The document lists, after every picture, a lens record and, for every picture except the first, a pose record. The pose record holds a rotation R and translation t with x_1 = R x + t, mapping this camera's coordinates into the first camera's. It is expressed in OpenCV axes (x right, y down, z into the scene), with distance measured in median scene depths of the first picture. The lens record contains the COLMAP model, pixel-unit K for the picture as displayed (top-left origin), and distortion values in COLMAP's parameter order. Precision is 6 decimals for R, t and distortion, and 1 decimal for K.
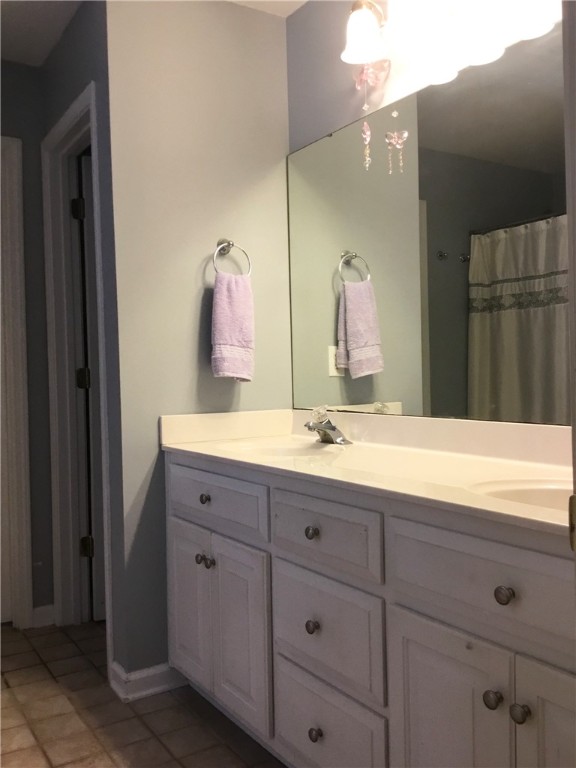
lens RADIAL K [[698.2, 0, 285.4], [0, 698.2, 381.4], [0, 0, 1]] dist [0.098877, -0.194525]
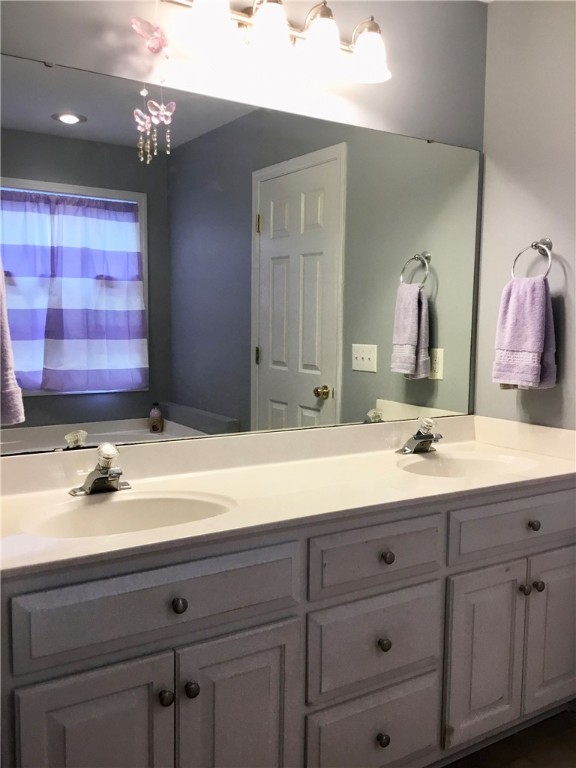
lens RADIAL K [[698.2, 0, 285.4], [0, 698.2, 381.4], [0, 0, 1]] dist [0.098877, -0.194525]
pose [[0.001122, -0.067667, 0.997707, -0.883605], [-0.000447, 0.997708, 0.067668, -0.107335], [-0.999999, -0.000522, 0.001089, 1.012999]]
